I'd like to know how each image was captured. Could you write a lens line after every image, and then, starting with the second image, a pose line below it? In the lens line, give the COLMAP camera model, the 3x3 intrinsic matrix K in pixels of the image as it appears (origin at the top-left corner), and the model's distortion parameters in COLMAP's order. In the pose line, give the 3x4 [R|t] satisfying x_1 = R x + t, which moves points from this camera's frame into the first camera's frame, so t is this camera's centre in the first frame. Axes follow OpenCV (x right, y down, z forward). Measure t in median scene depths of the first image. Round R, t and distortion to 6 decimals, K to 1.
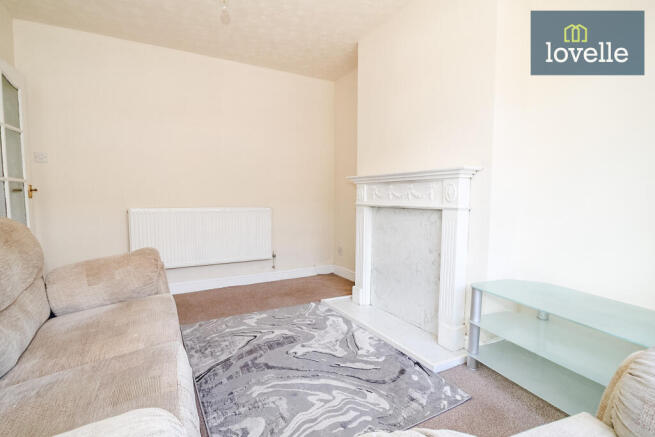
lens RADIAL K [[321.2, 0, 330.7], [0, 321.2, 221.3], [0, 0, 1]] dist [-0.001322, -0.000513]
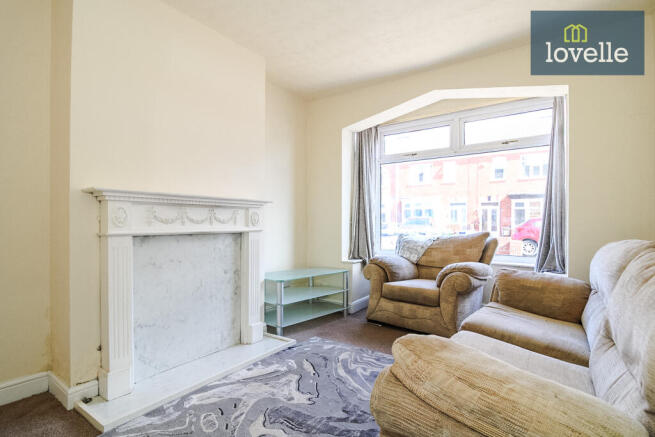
lens RADIAL K [[321.2, 0, 330.7], [0, 321.2, 221.3], [0, 0, 1]] dist [-0.001322, -0.000513]
pose [[-0.422502, -0.006300, 0.906340, -0.857586], [0.060411, 0.997556, 0.035095, -0.097884], [-0.904346, 0.069580, -0.421089, 1.179145]]
